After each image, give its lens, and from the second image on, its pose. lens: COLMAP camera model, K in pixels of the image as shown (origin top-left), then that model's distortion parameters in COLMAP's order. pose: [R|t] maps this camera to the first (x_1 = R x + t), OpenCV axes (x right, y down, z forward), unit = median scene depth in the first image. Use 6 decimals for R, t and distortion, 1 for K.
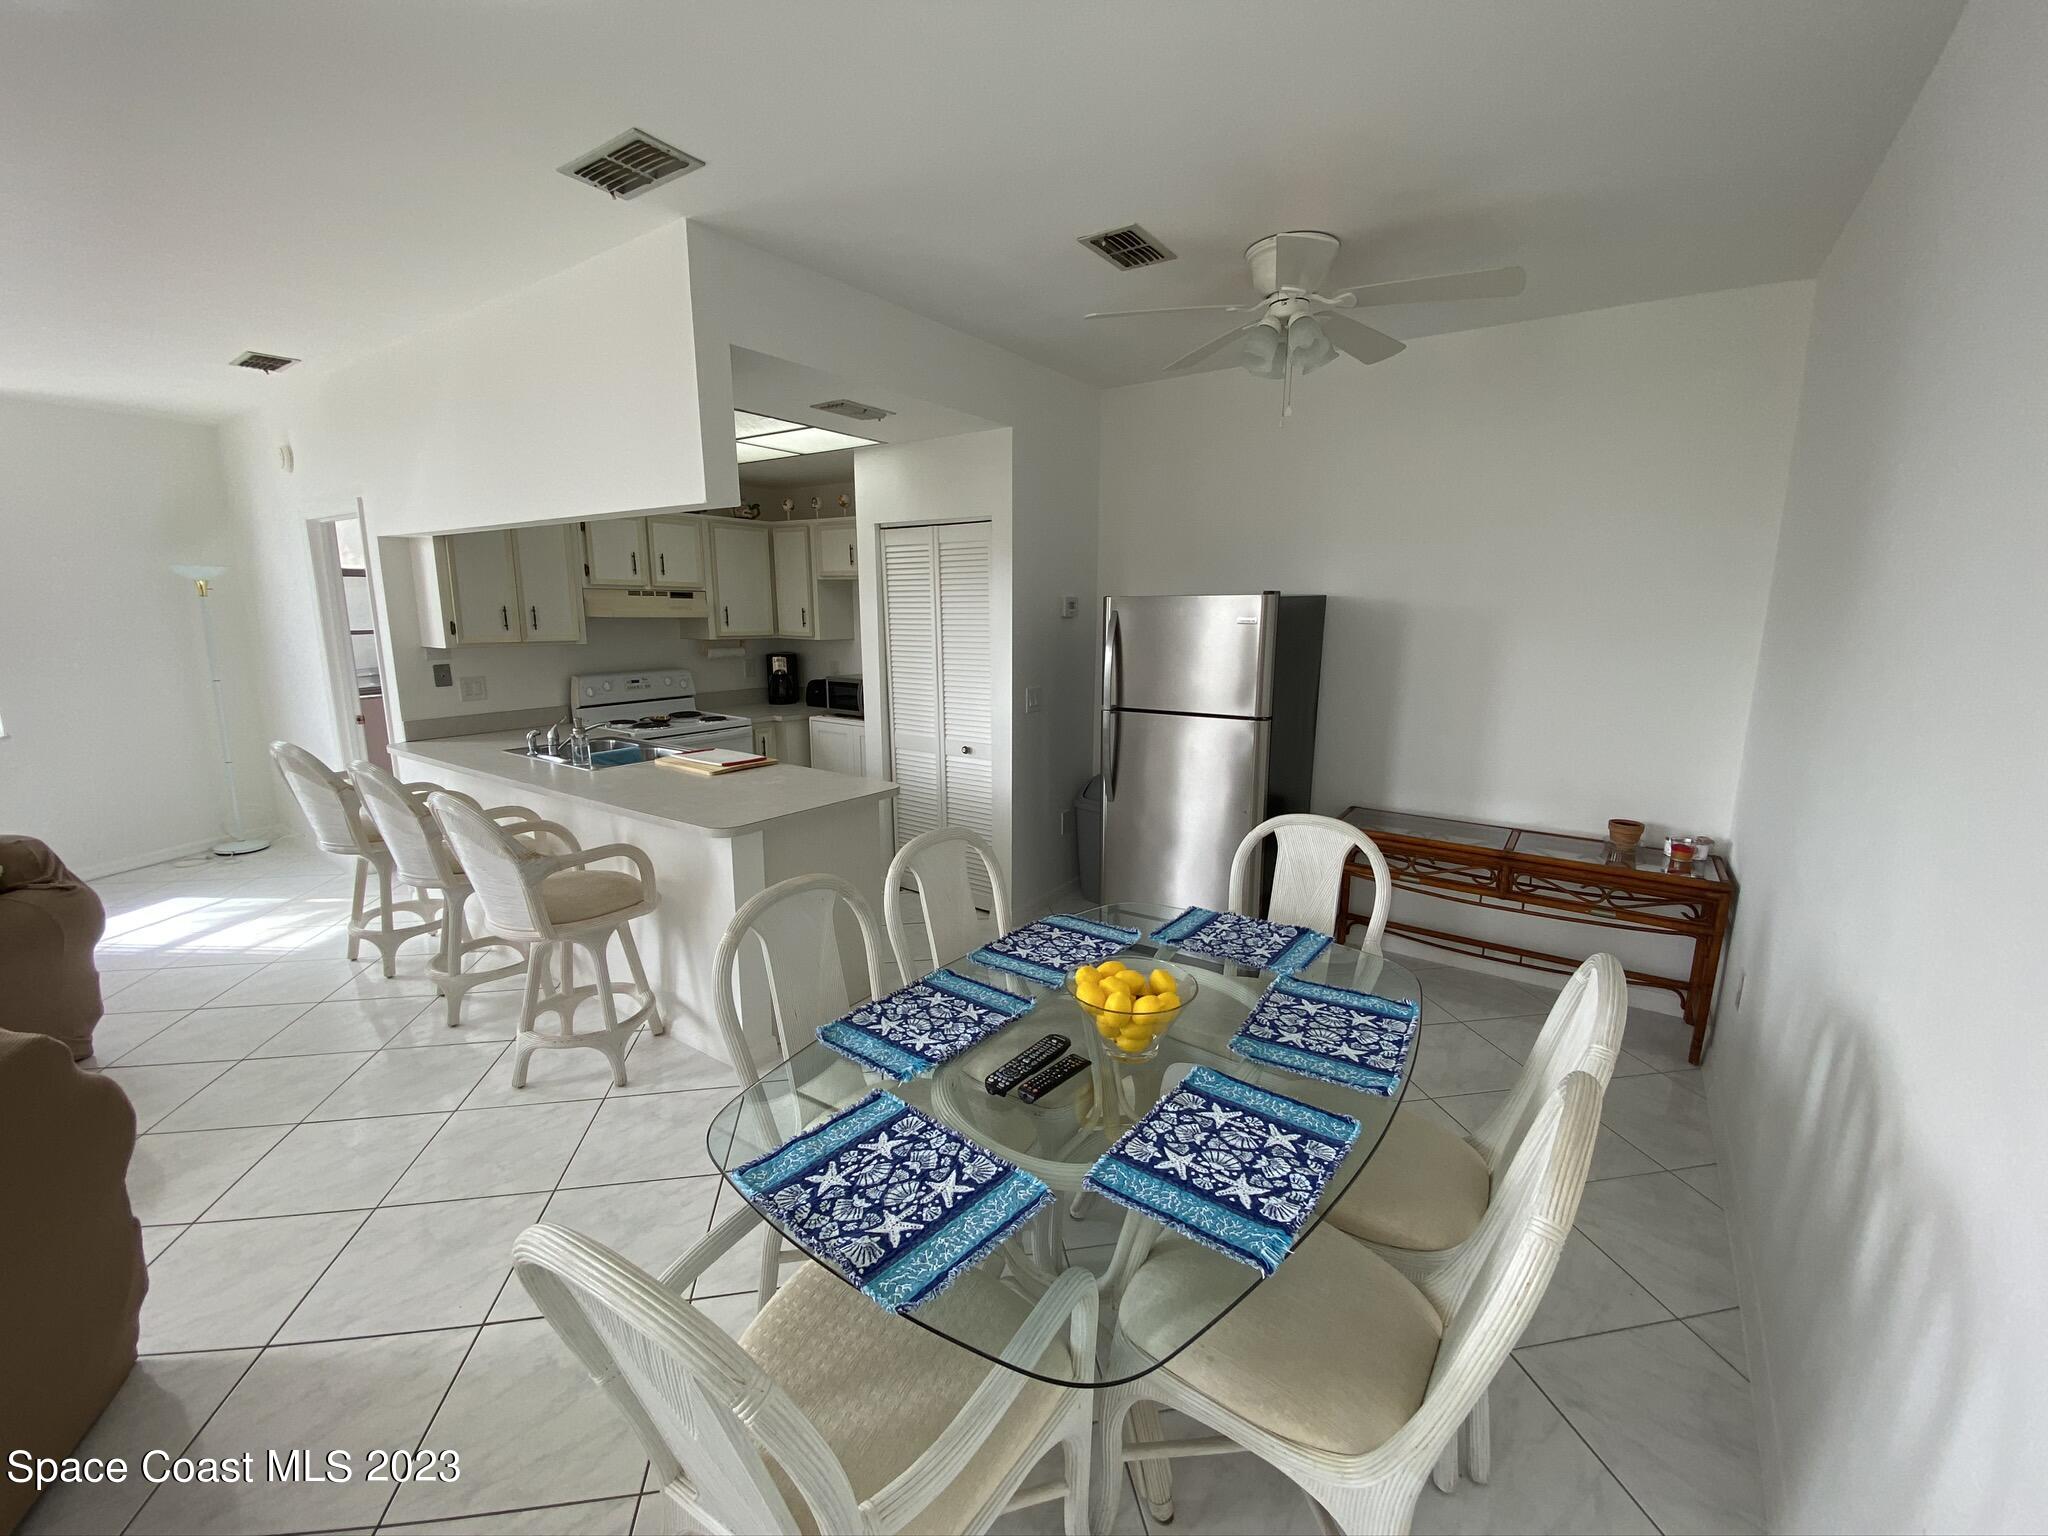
lens RADIAL K [[823.2, 0, 1024.0], [0, 823.2, 768.0], [0, 0, 1]] dist [0.014274, -0.015206]
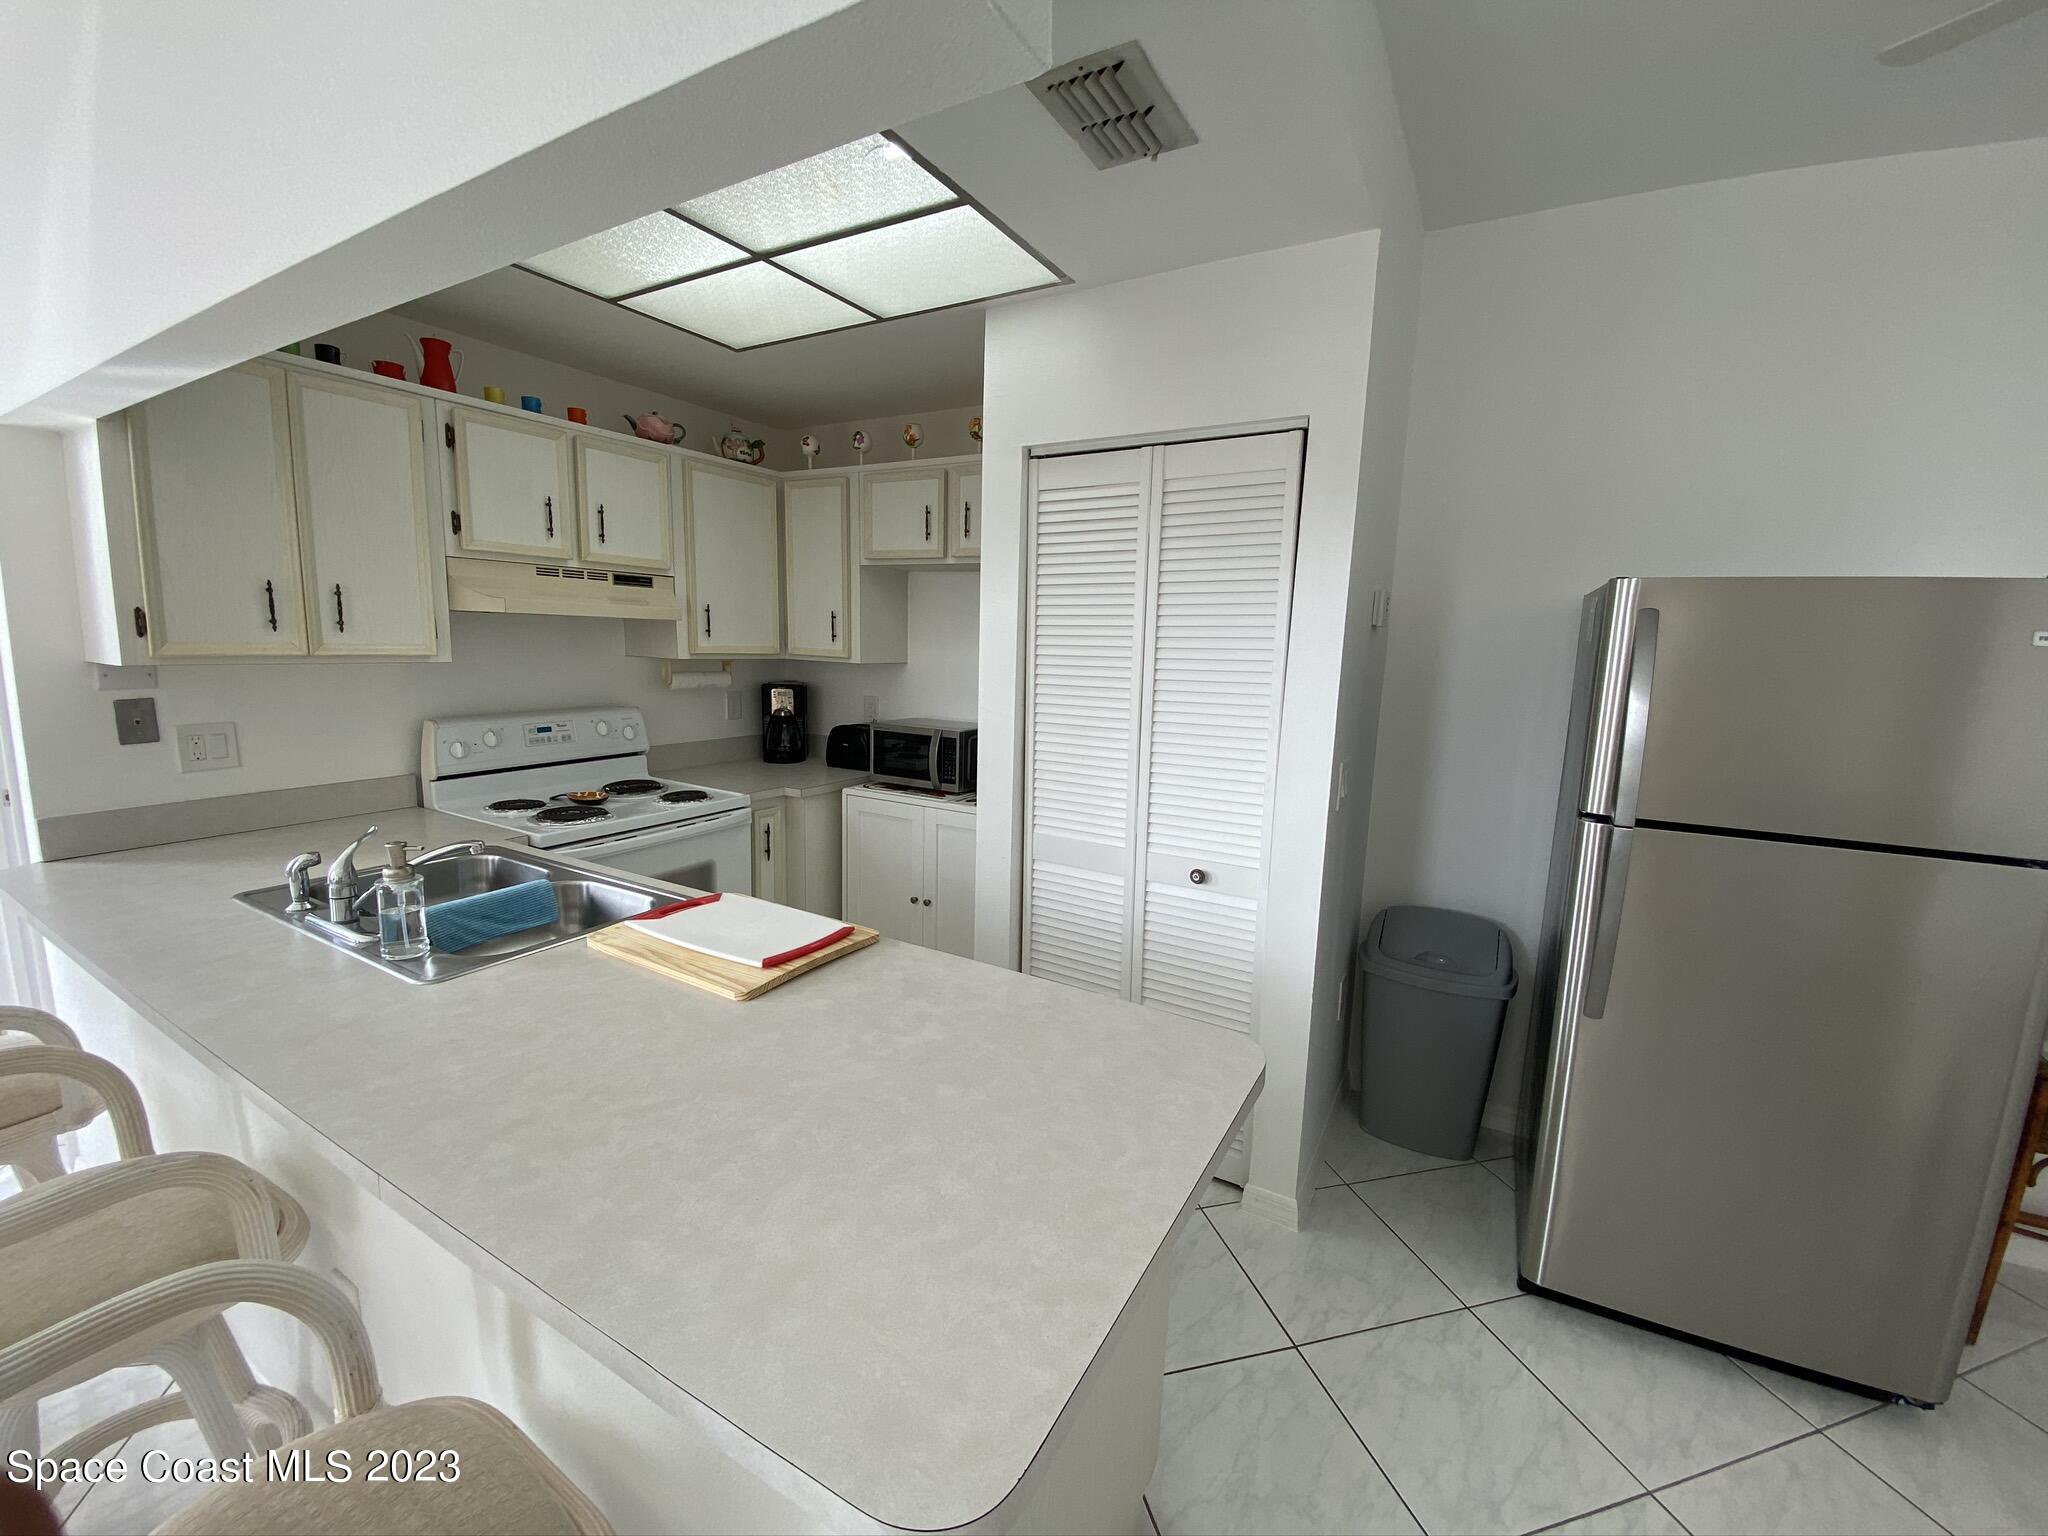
lens RADIAL K [[827.4, 0, 1014.9], [0, 827.4, 759.6], [0, 0, 1]] dist [-0.002297, -0.000379]
pose [[0.996810, 0.008832, 0.079323, -0.201804], [-0.005245, 0.998959, -0.045317, -0.062914], [-0.079640, 0.044756, 0.995818, 0.426834]]
